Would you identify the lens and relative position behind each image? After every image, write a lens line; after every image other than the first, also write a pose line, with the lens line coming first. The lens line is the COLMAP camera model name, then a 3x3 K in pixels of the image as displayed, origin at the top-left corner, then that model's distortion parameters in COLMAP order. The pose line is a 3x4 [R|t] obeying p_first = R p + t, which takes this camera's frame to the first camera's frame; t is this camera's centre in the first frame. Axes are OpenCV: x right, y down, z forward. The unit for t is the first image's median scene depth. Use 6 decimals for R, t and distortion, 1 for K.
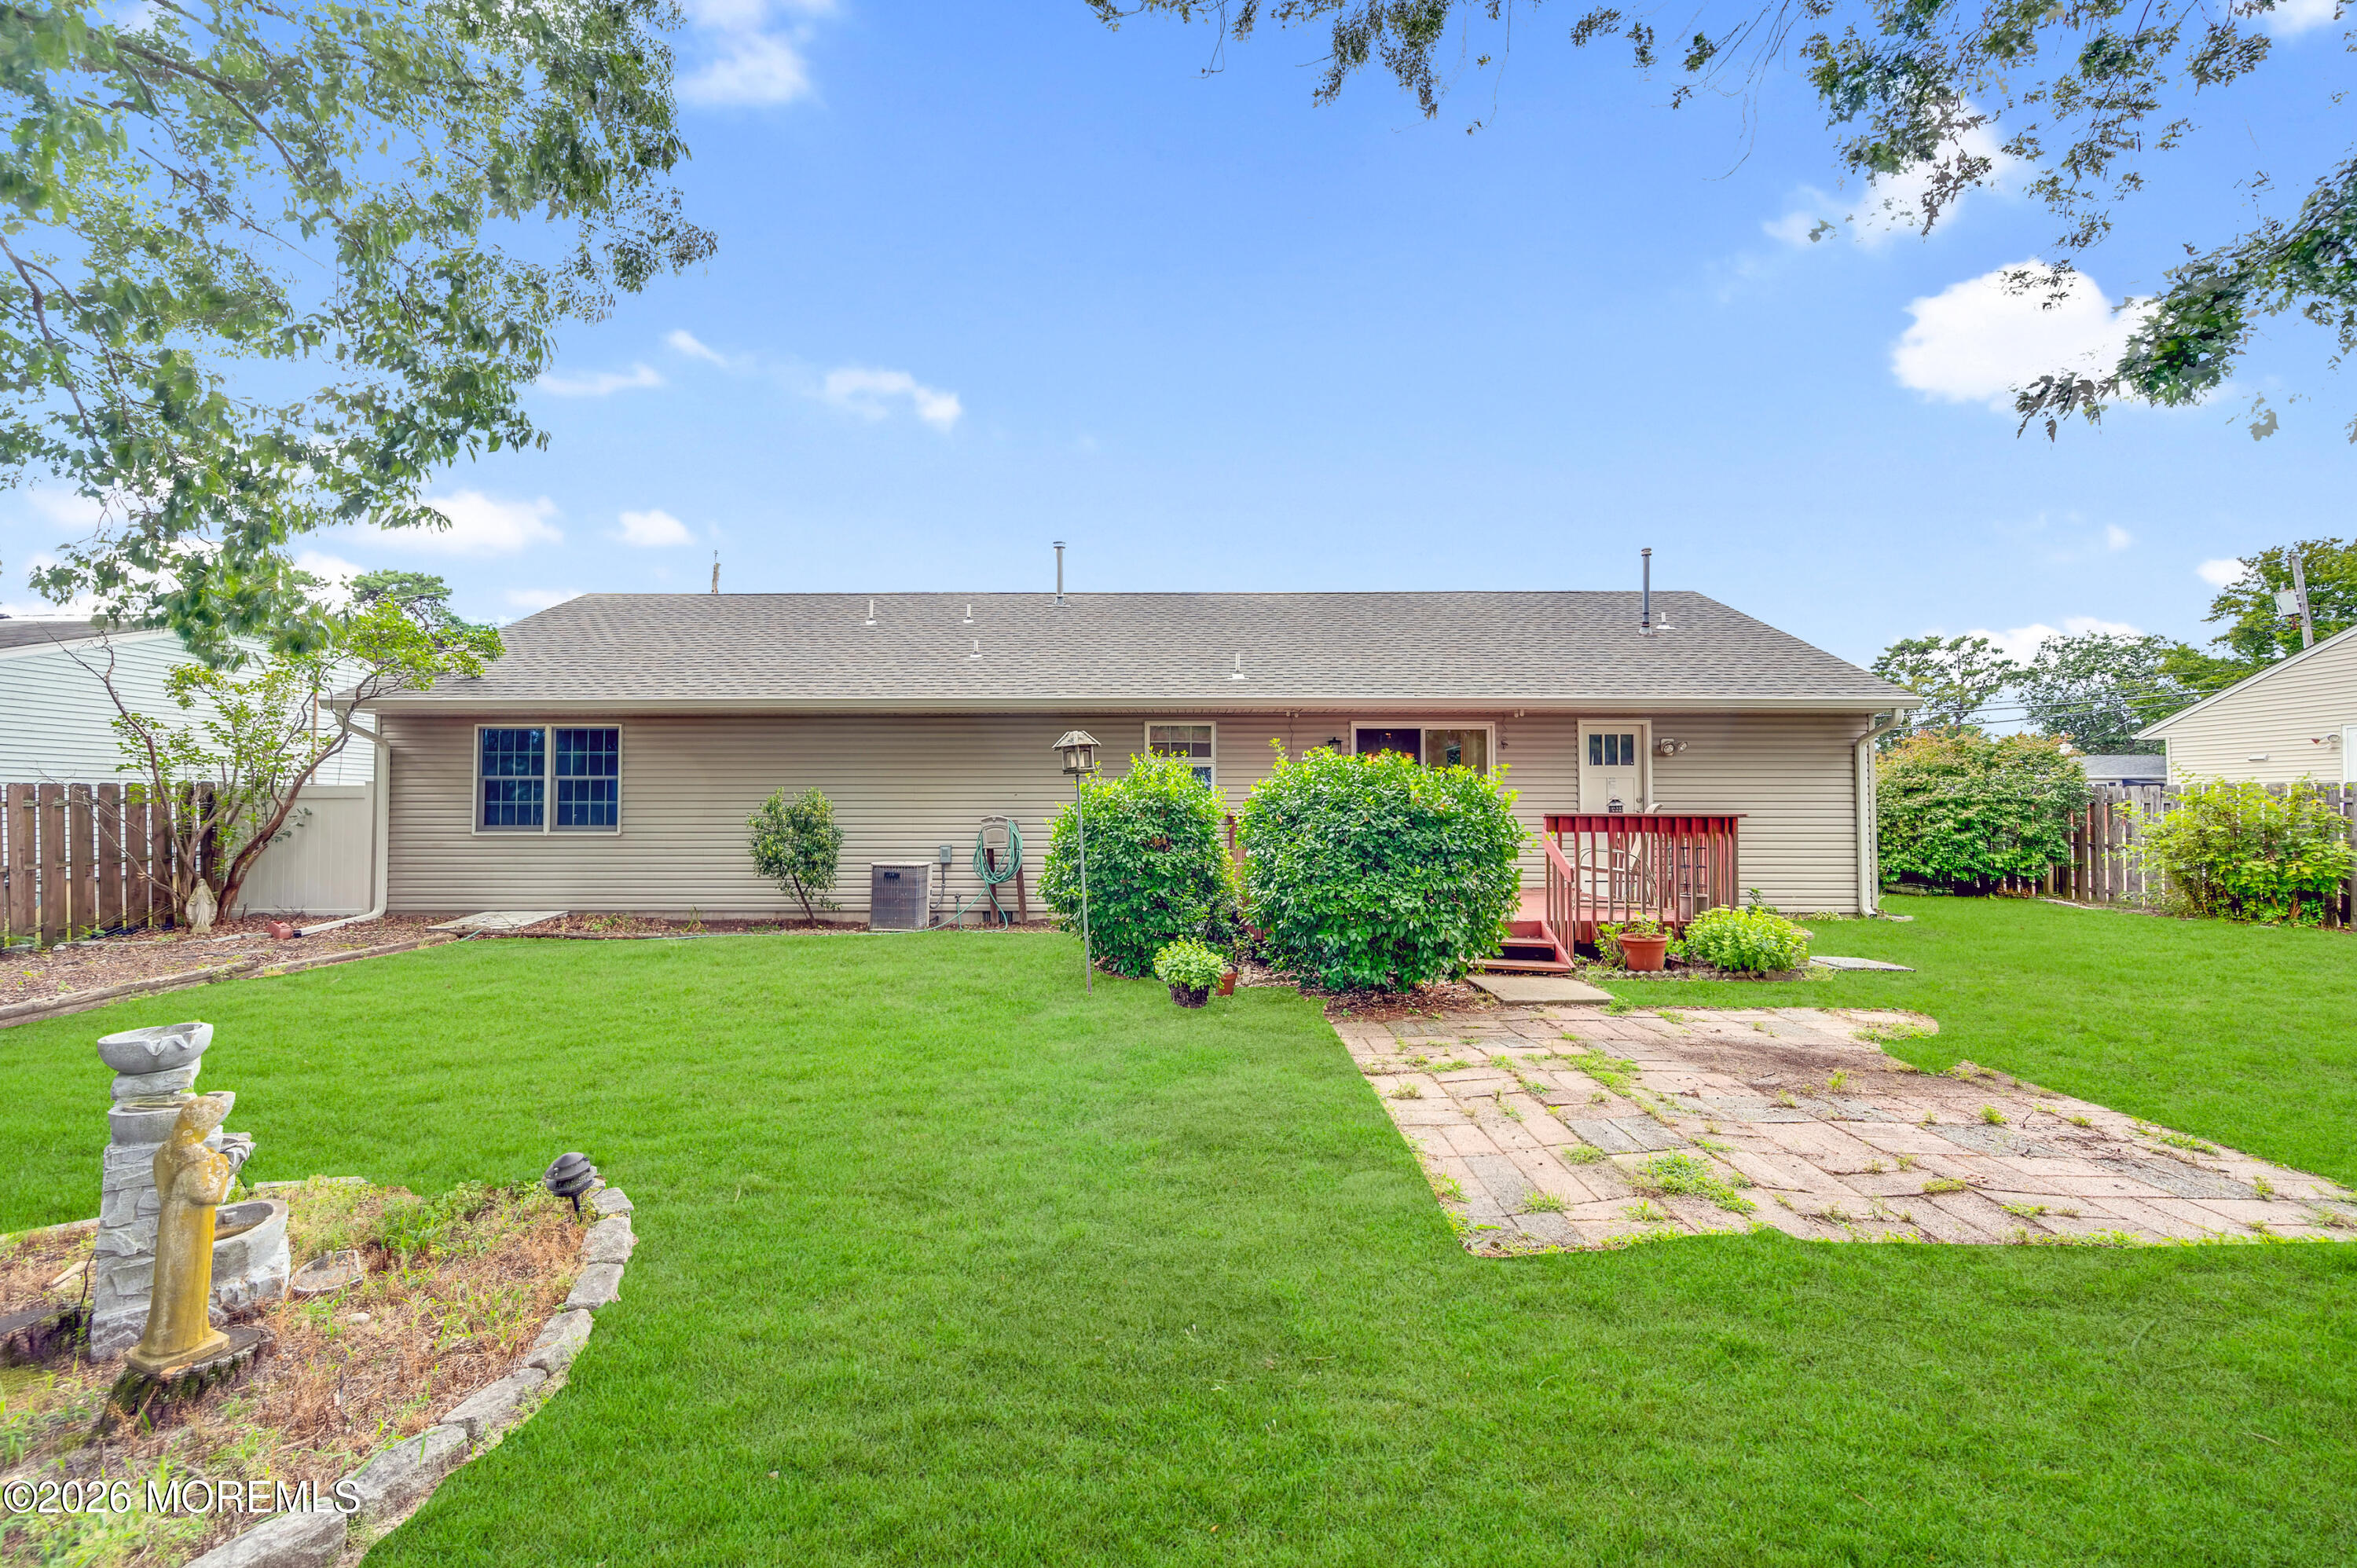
lens RADIAL K [[931.5, 0, 1178.5], [0, 931.5, 784.0], [0, 0, 1]] dist [0.002309, -0.000085]
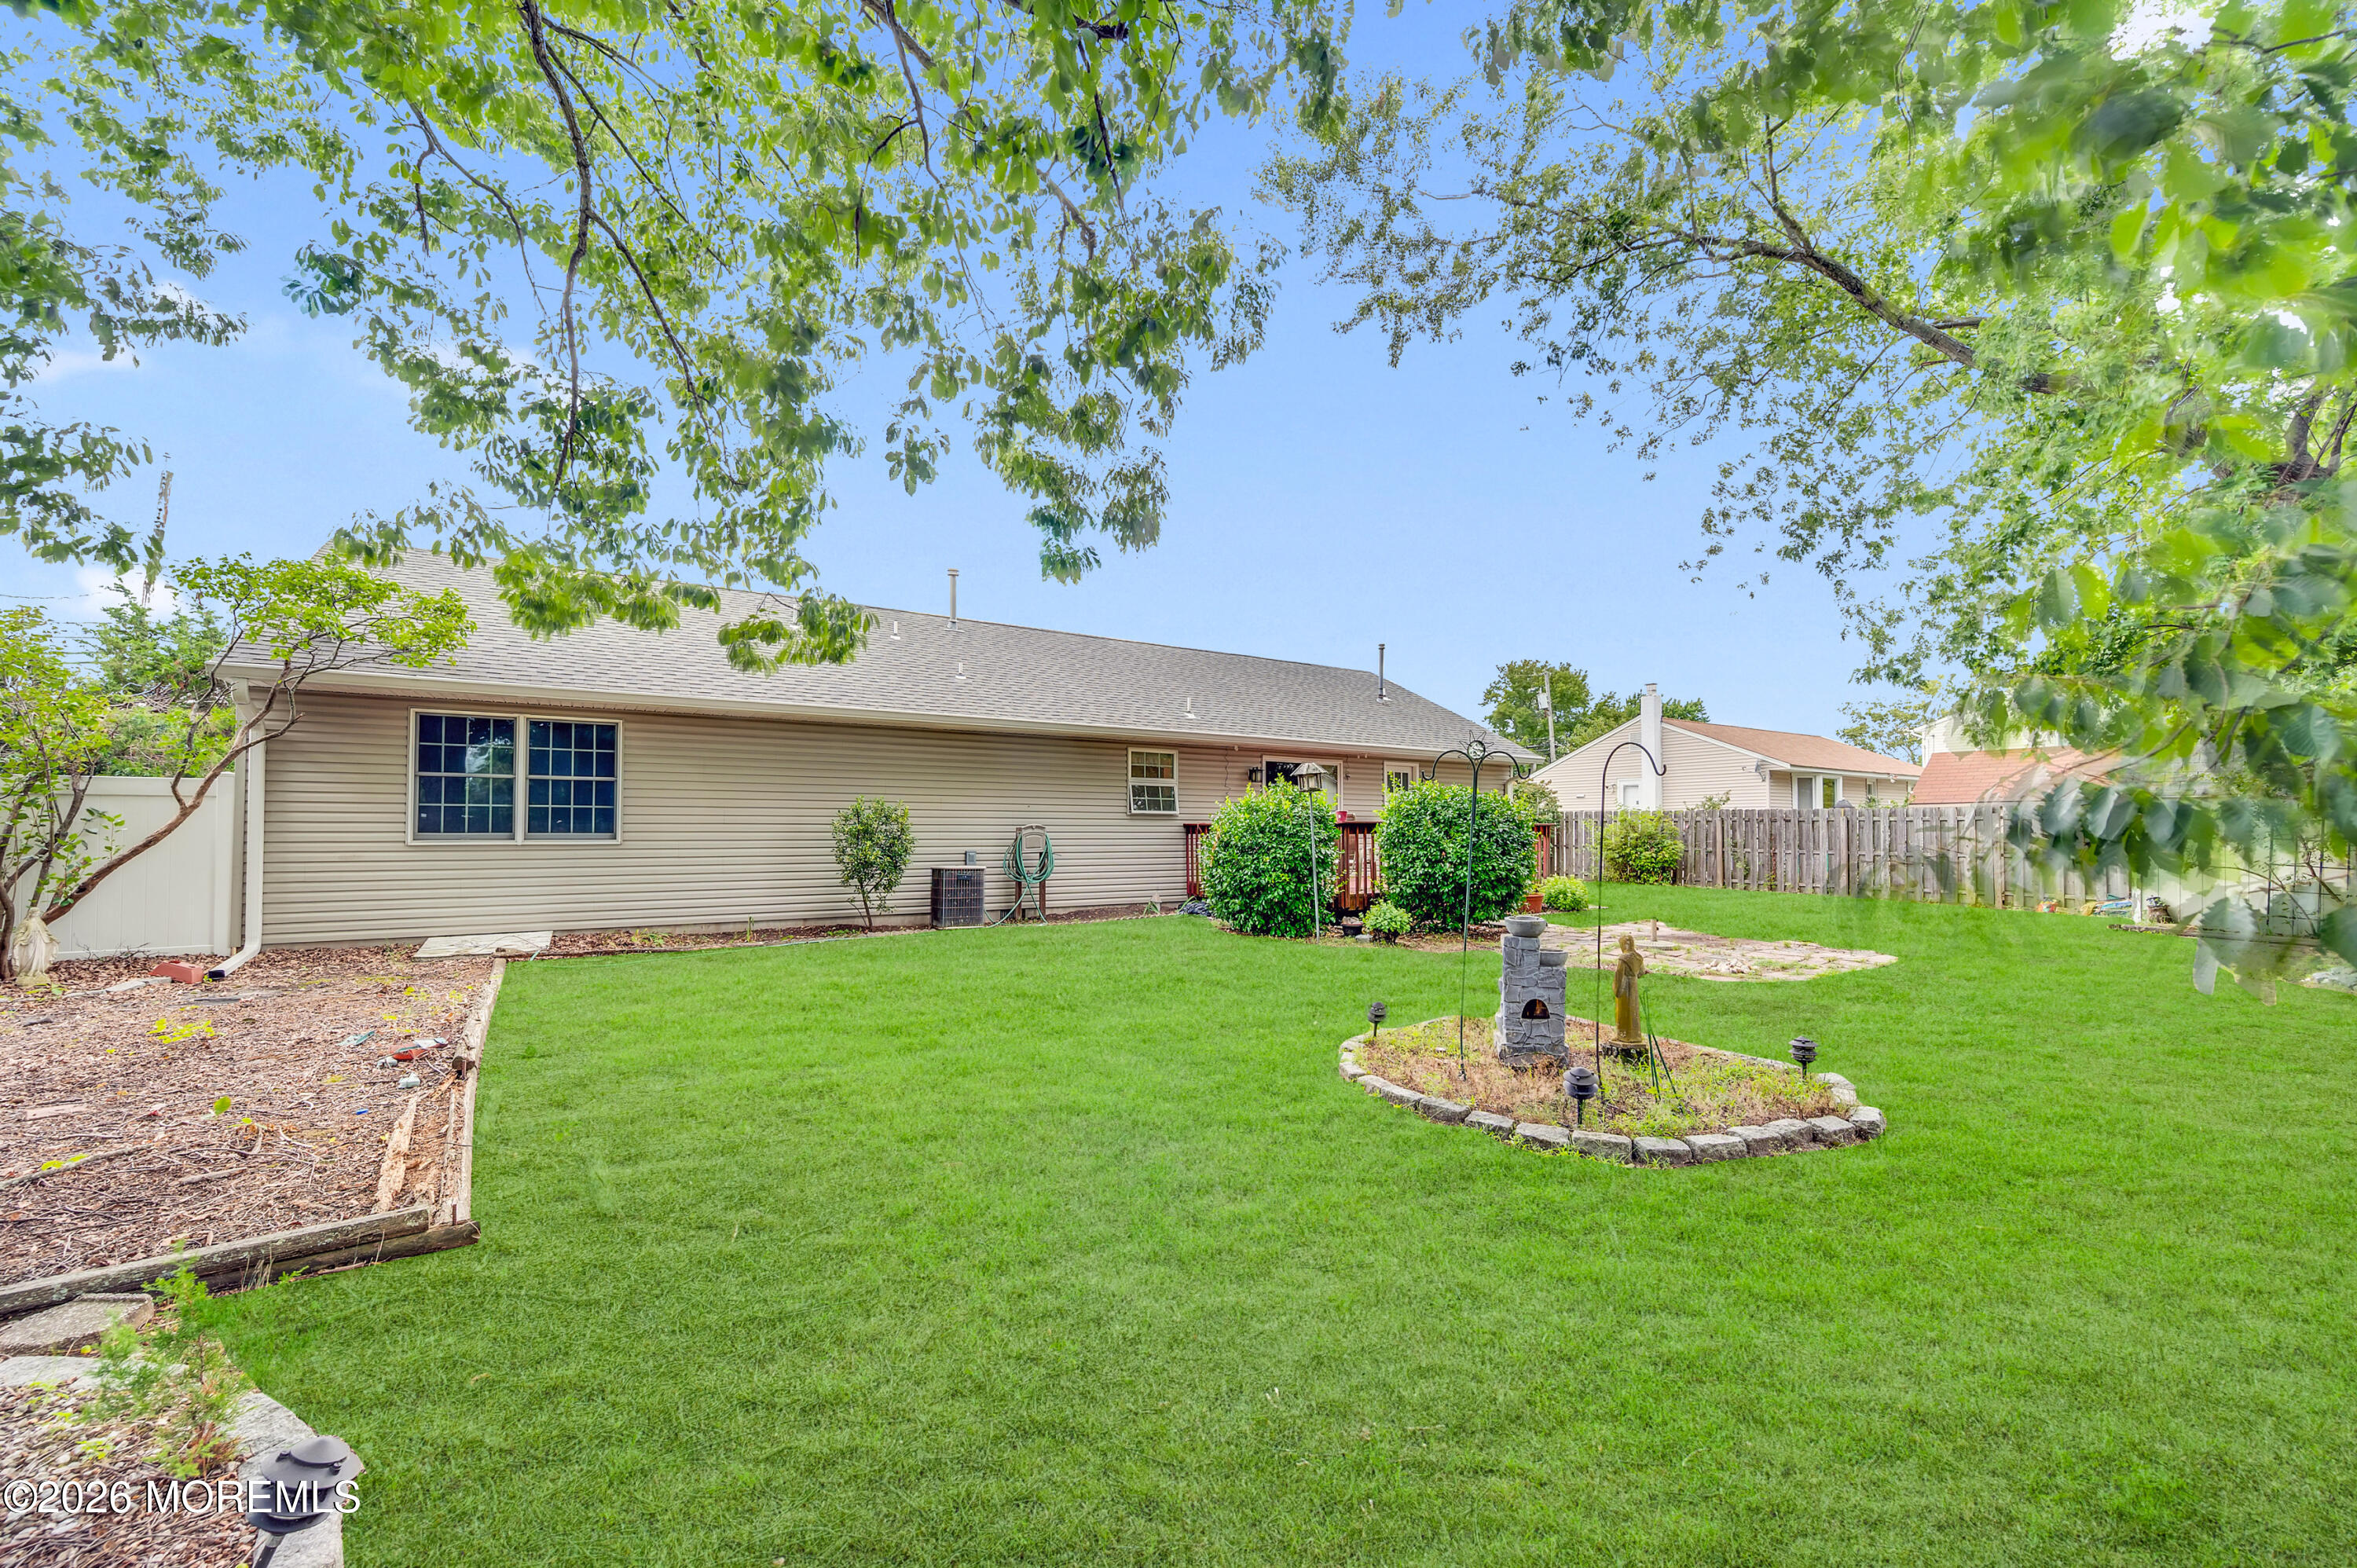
lens RADIAL K [[943.4, 0, 1179.4], [0, 943.4, 804.4], [0, 0, 1]] dist [-0.001990, -0.000200]
pose [[0.829890, 0.017595, 0.557650, -0.660126], [-0.019934, 0.999800, -0.001880, 0.008070], [-0.557571, -0.009556, 0.830074, -0.056881]]
